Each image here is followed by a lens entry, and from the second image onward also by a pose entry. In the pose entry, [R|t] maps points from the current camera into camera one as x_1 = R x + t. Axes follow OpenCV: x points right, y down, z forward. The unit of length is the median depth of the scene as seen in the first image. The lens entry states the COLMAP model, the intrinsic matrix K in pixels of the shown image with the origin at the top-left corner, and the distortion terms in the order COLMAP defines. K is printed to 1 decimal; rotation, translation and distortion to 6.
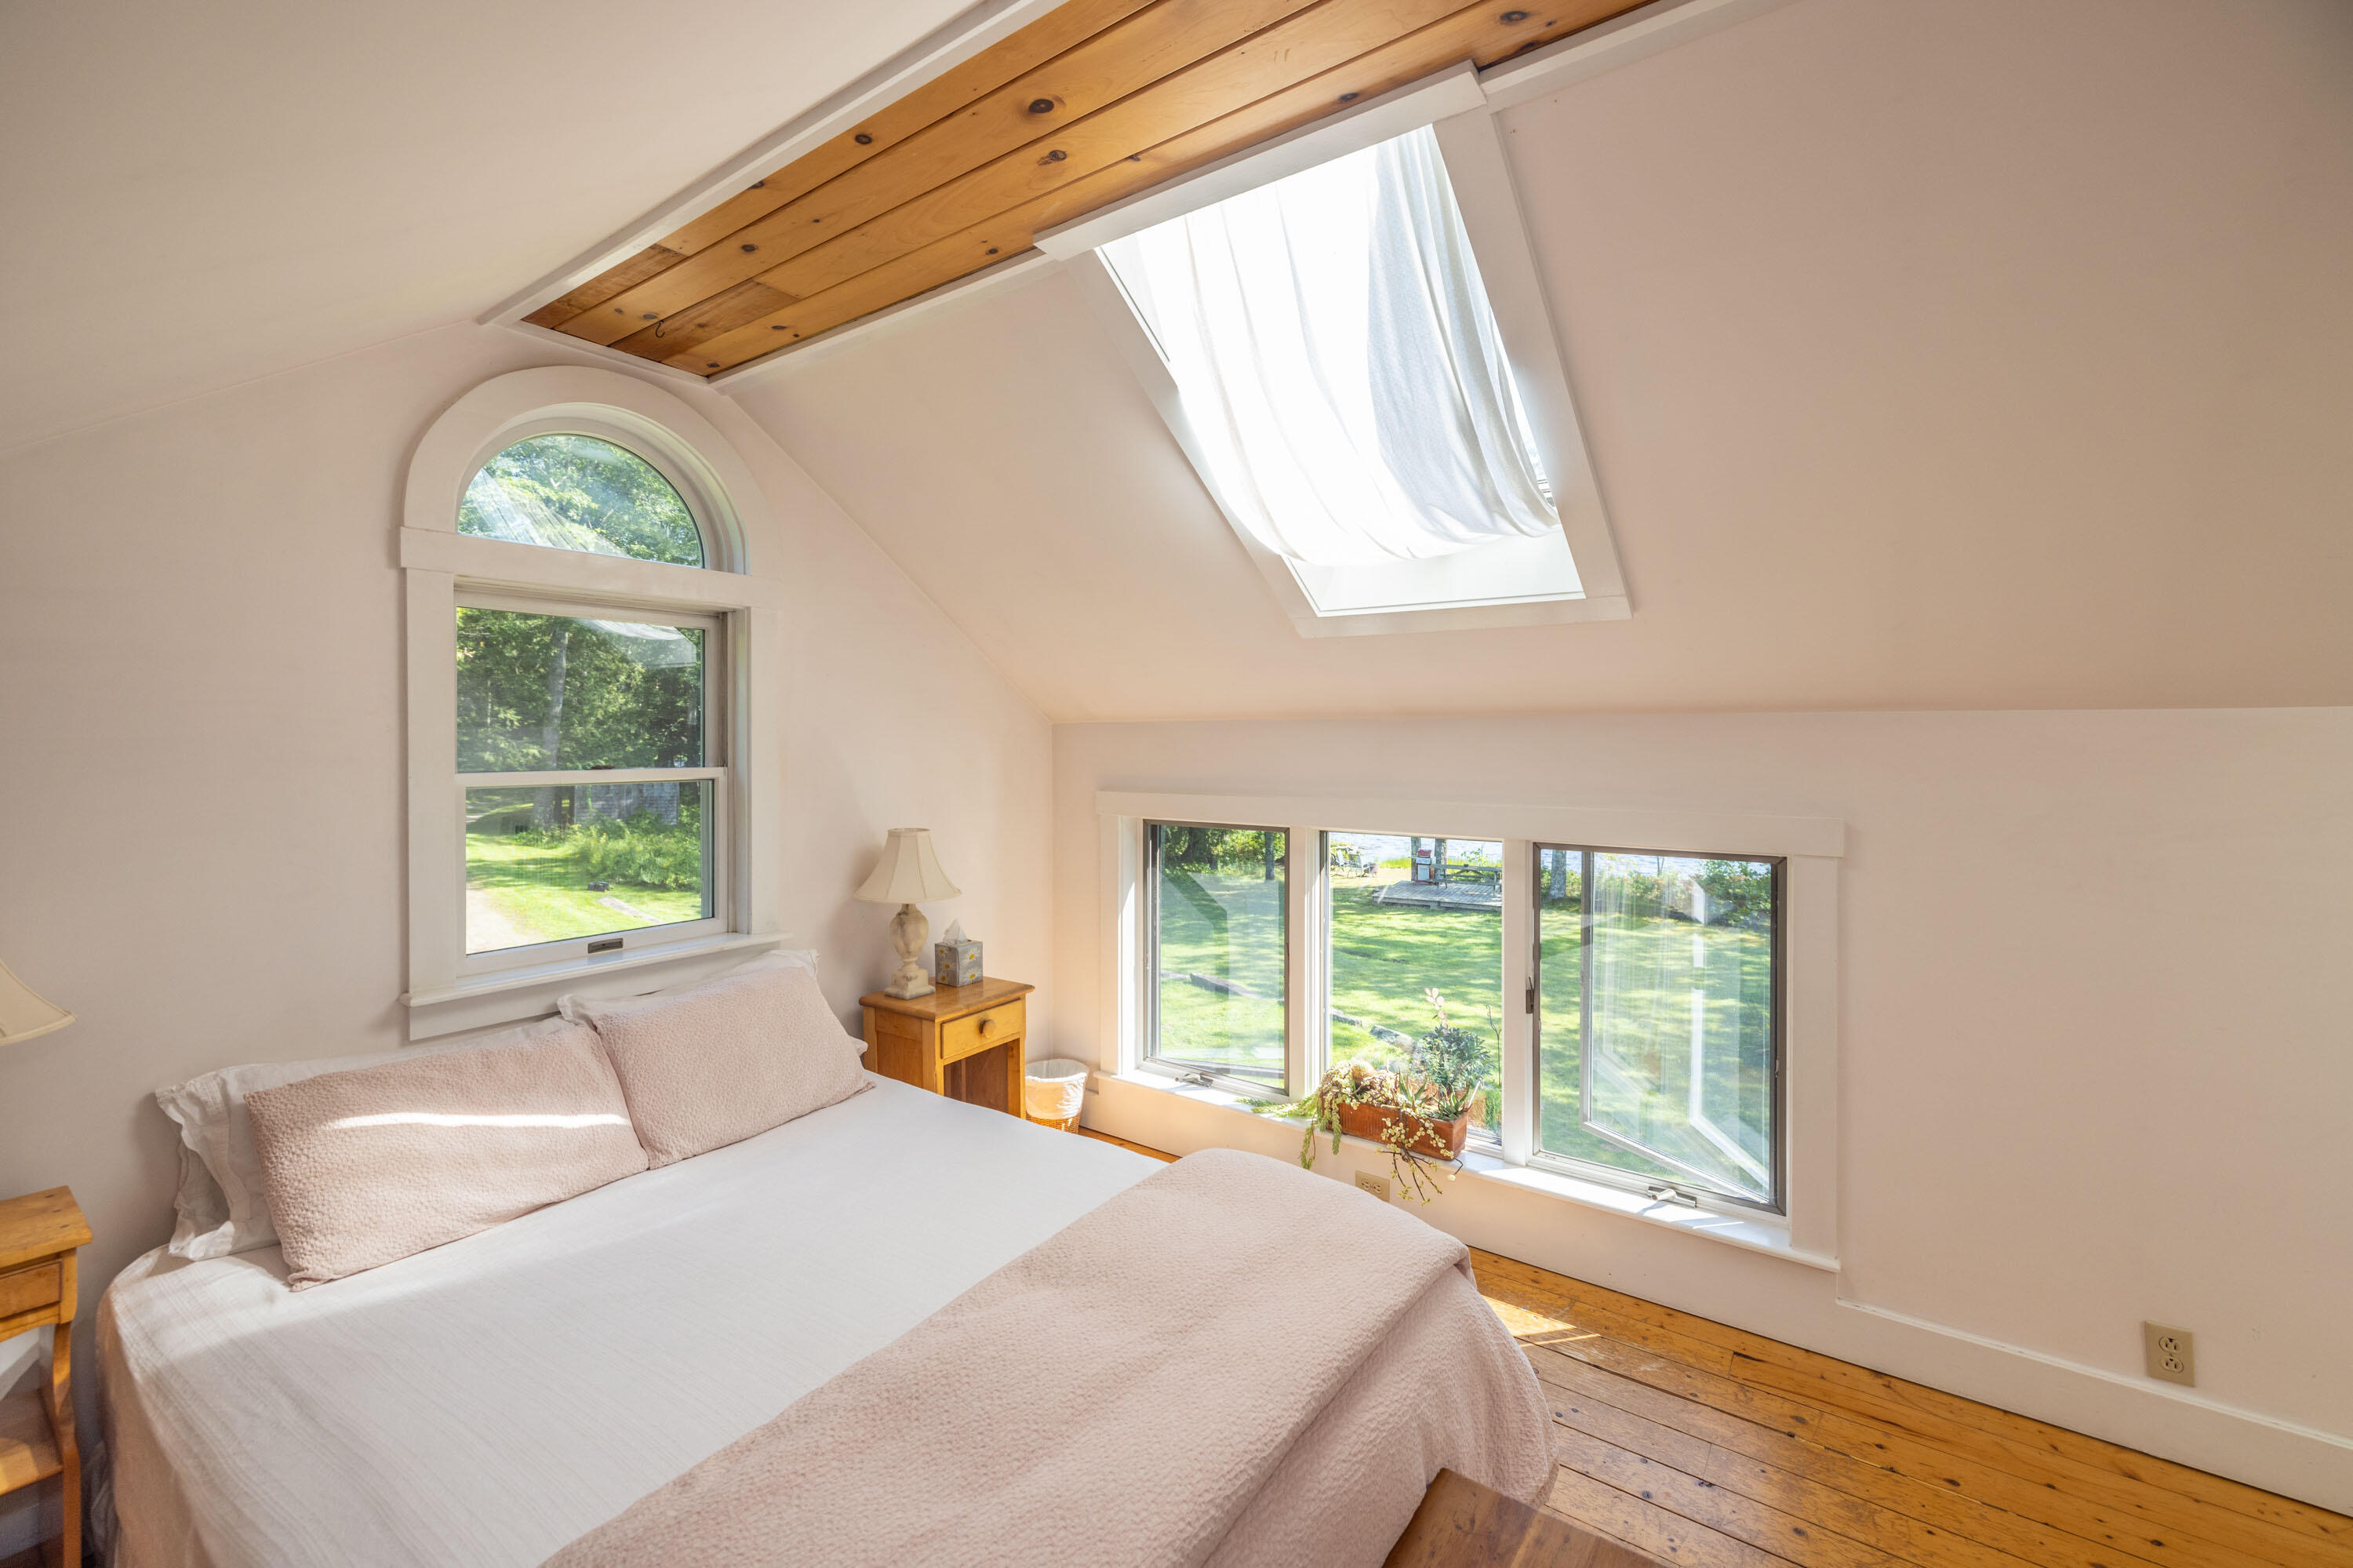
lens RADIAL K [[992.6, 0, 1175.9], [0, 992.6, 743.8], [0, 0, 1]] dist [0.002341, -0.000245]
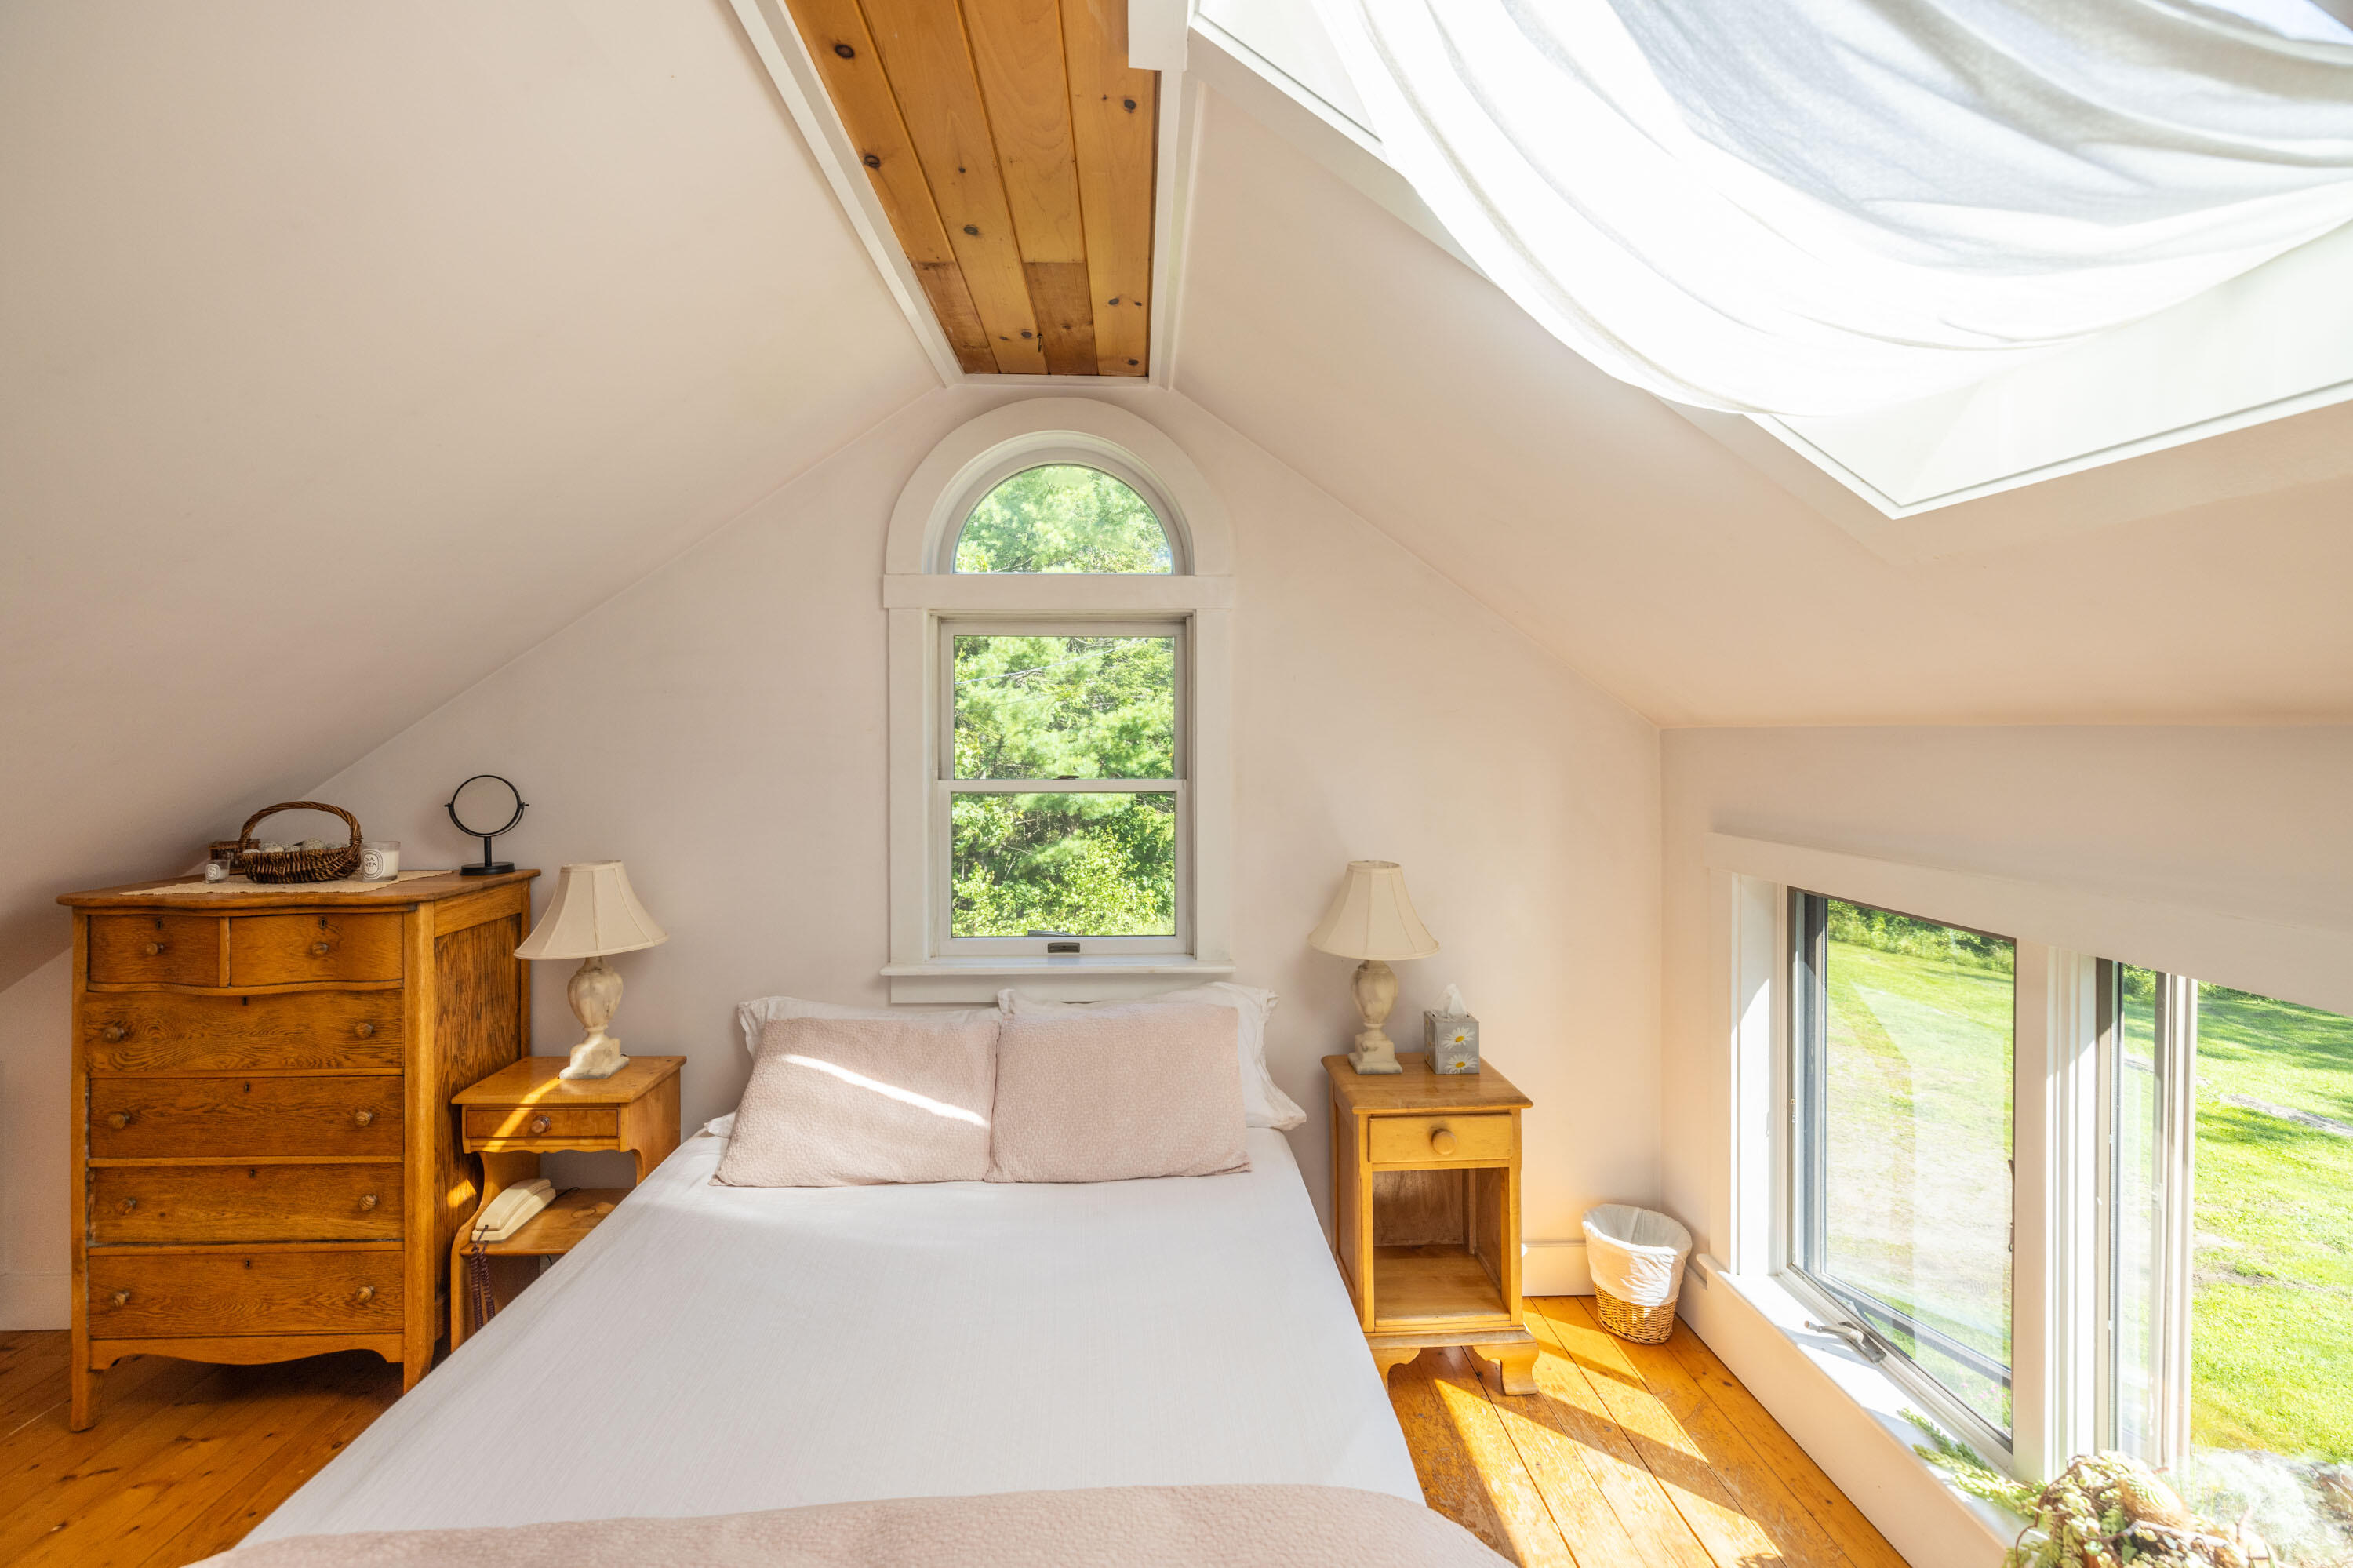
lens RADIAL K [[992.6, 0, 1175.9], [0, 992.6, 743.8], [0, 0, 1]] dist [0.002341, -0.000245]
pose [[0.618963, 0.003494, -0.785412, 0.287929], [-0.005624, 0.999984, 0.000017, -0.011290], [0.785400, 0.004406, 0.618973, 0.403019]]
